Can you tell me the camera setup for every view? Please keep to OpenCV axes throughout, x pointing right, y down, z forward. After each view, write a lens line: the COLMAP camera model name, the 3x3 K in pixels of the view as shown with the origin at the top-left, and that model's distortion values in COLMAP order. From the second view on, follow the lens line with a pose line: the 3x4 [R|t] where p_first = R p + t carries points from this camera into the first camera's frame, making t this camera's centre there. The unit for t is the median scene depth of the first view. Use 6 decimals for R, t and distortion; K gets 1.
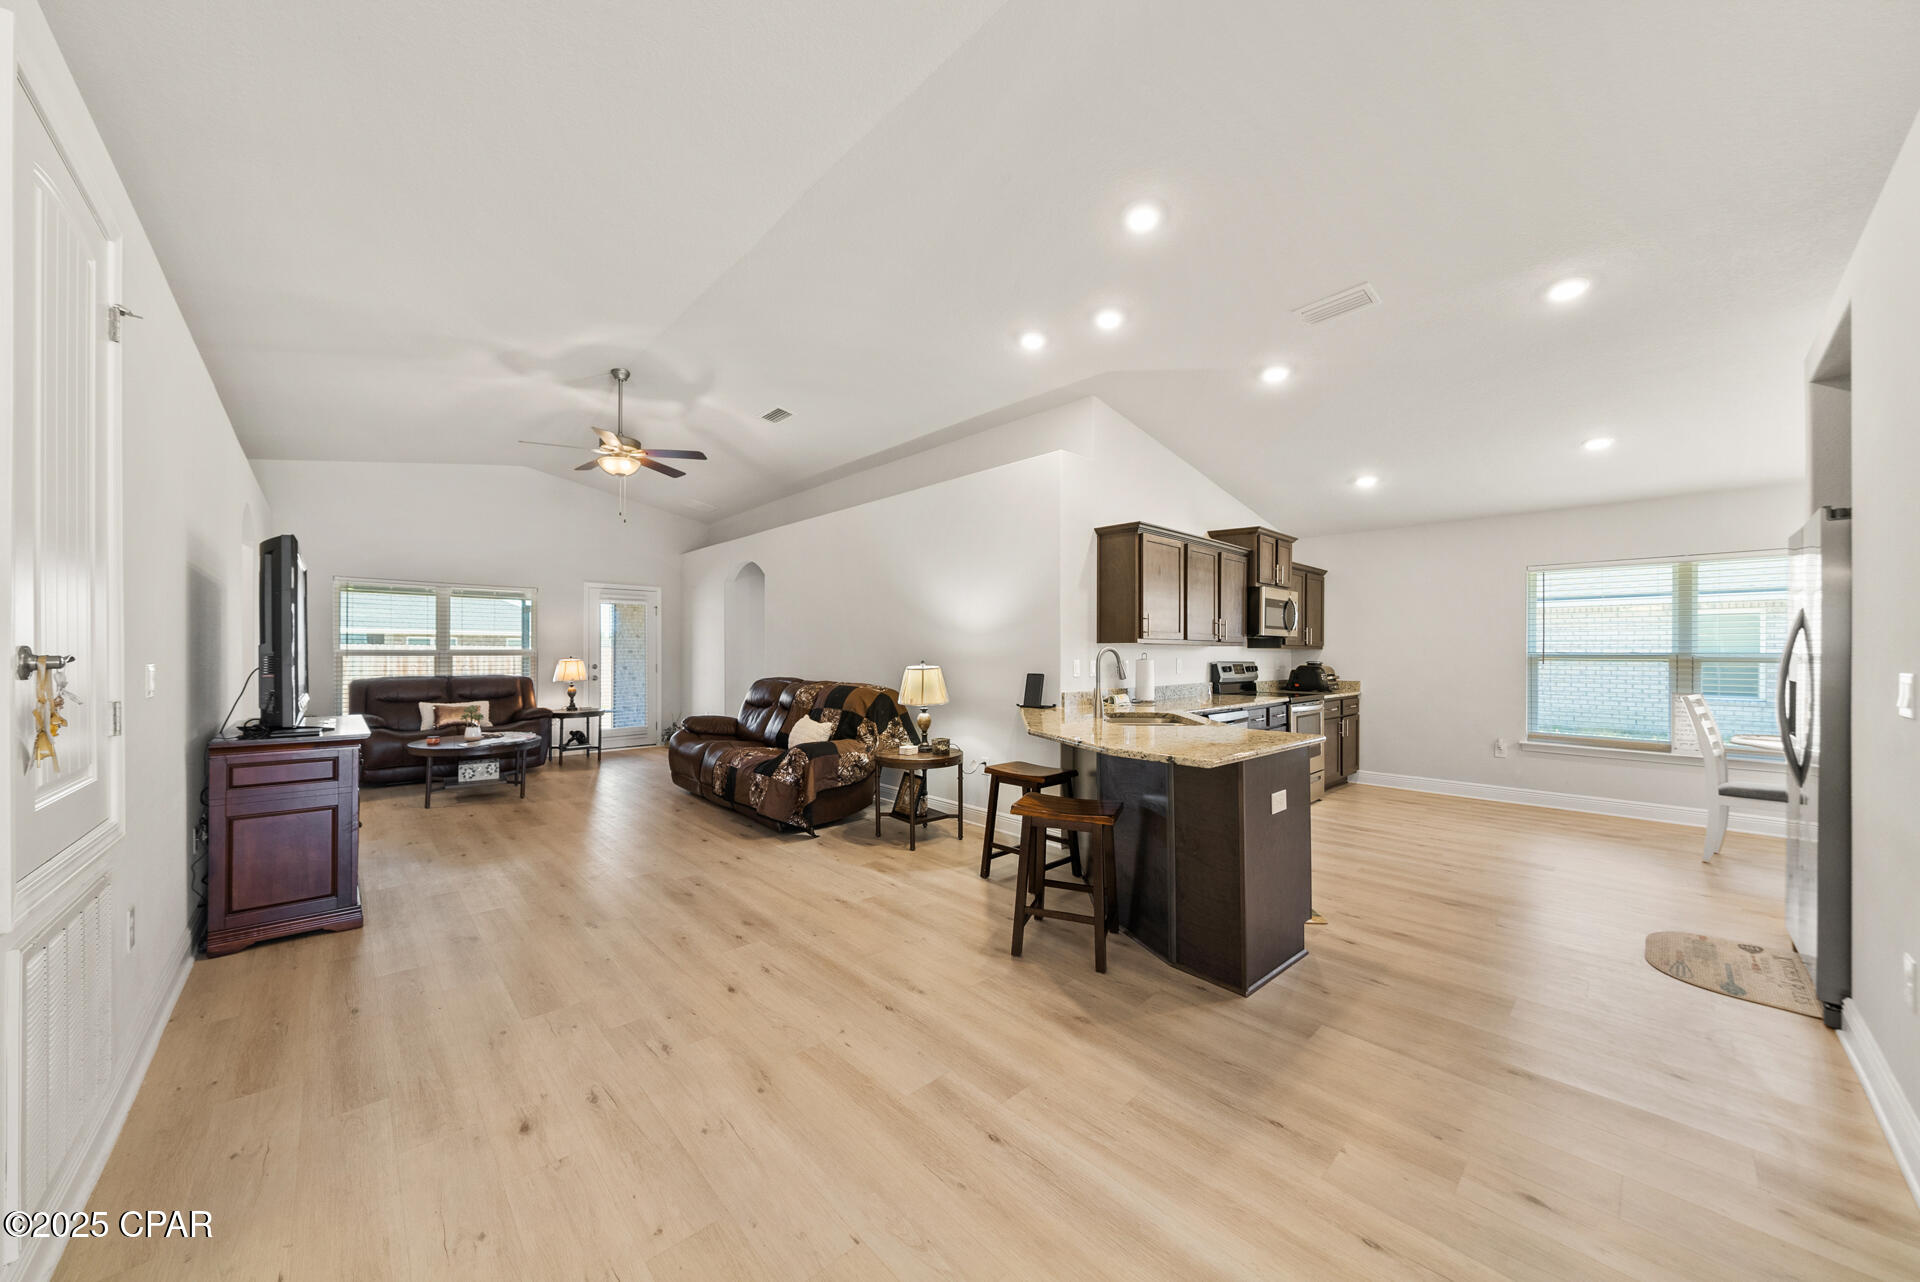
lens RADIAL K [[664.9, 0, 932.8], [0, 664.9, 651.7], [0, 0, 1]] dist [-0.000690, -0.000029]
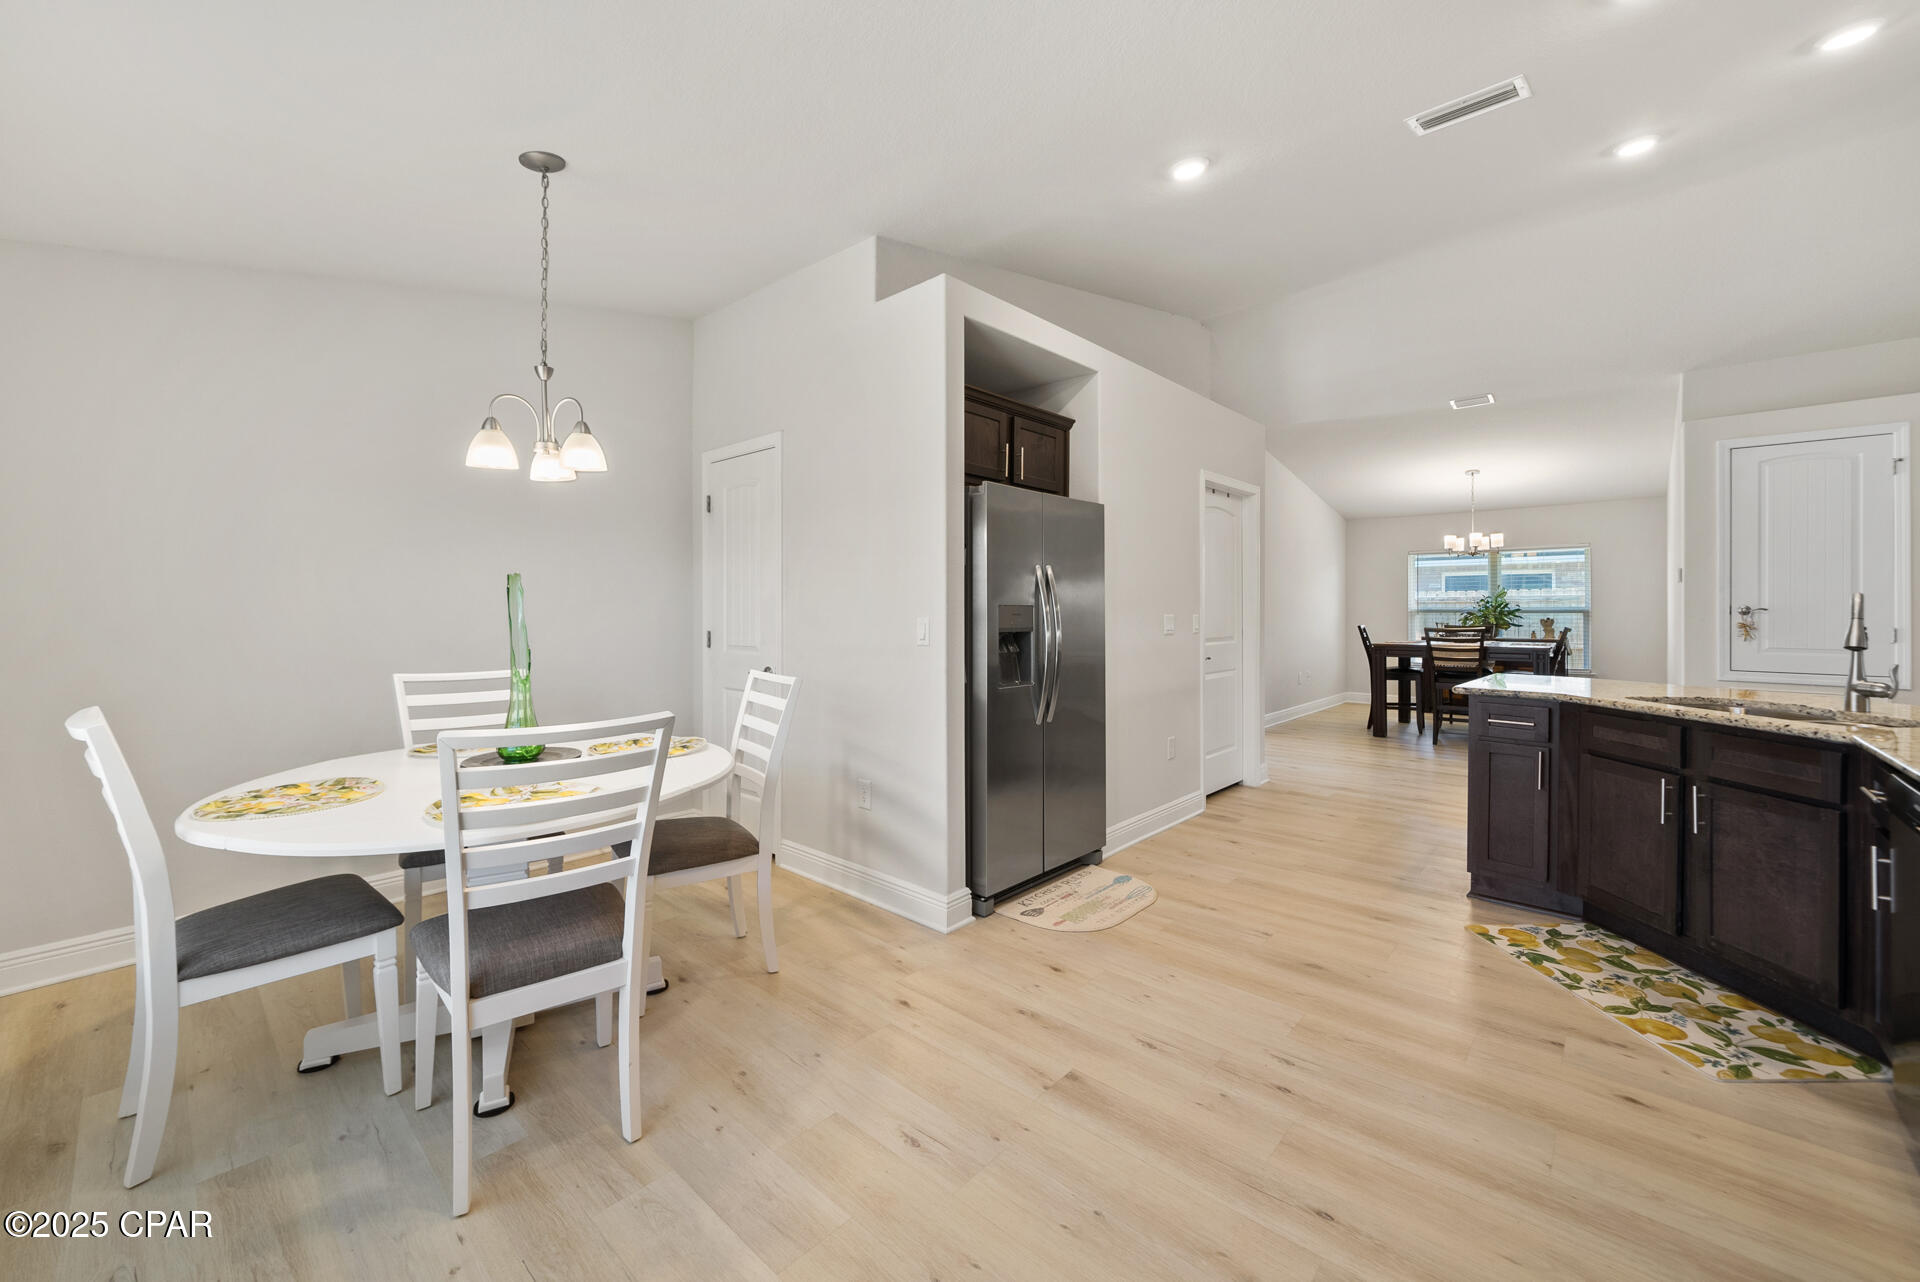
lens RADIAL K [[760.2, 0, 946.2], [0, 760.2, 607.9], [0, 0, 1]] dist [0.001718, 0.000417]
pose [[-0.995826, 0.000544, -0.091270, 1.350071], [0.001050, 0.999984, -0.005490, 0.011636], [0.091265, -0.005563, -0.995811, 1.918259]]
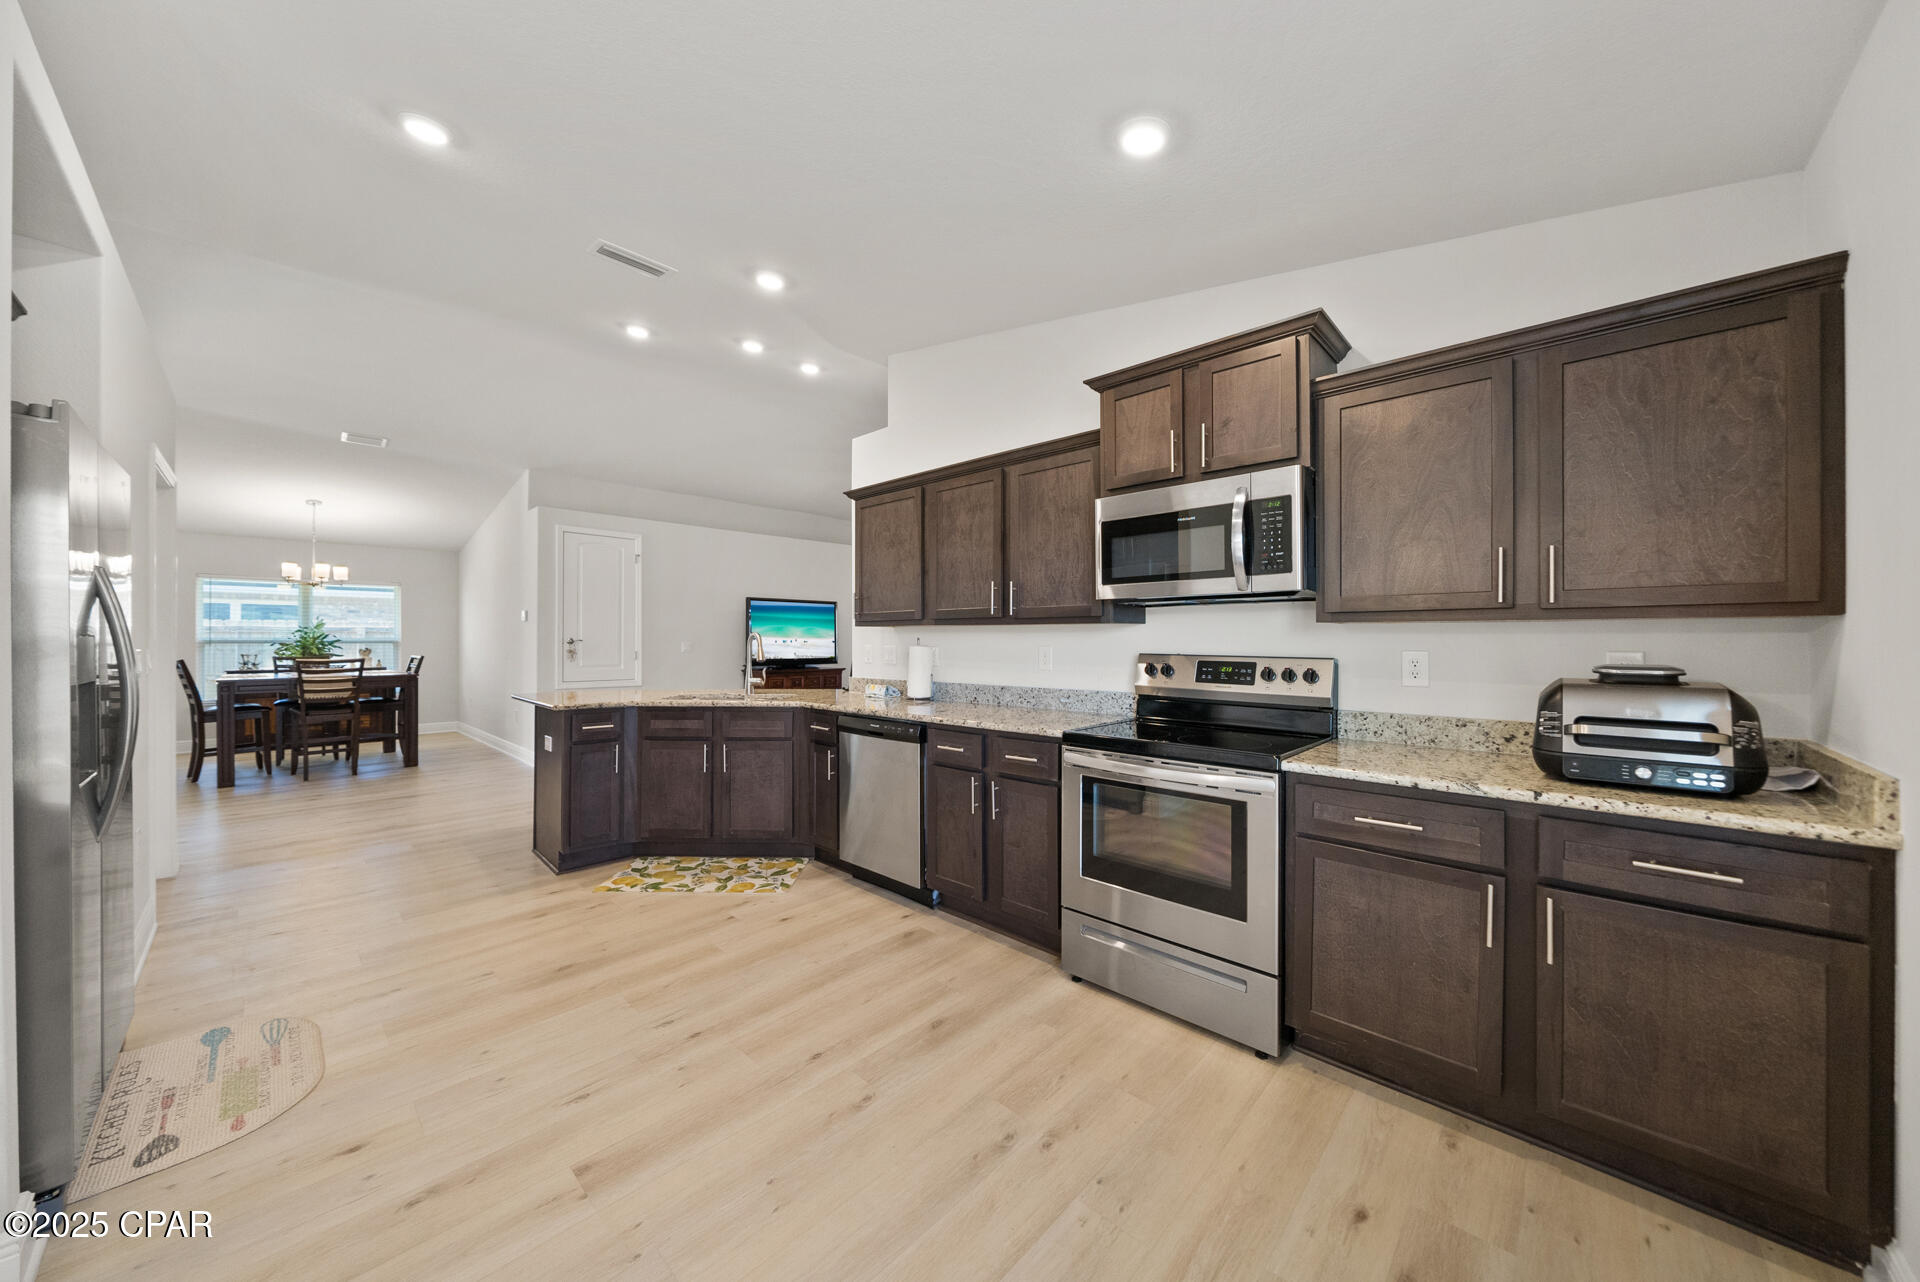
lens RADIAL K [[656.3, 0, 960.0], [0, 656.3, 641.0], [0, 0, 1]] dist [-0.000814, -0.000078]
pose [[0.075531, 0.001624, -0.997142, 1.704742], [0.002025, 0.999996, 0.001783, 0.007640], [0.997141, -0.002154, 0.075528, 1.522269]]
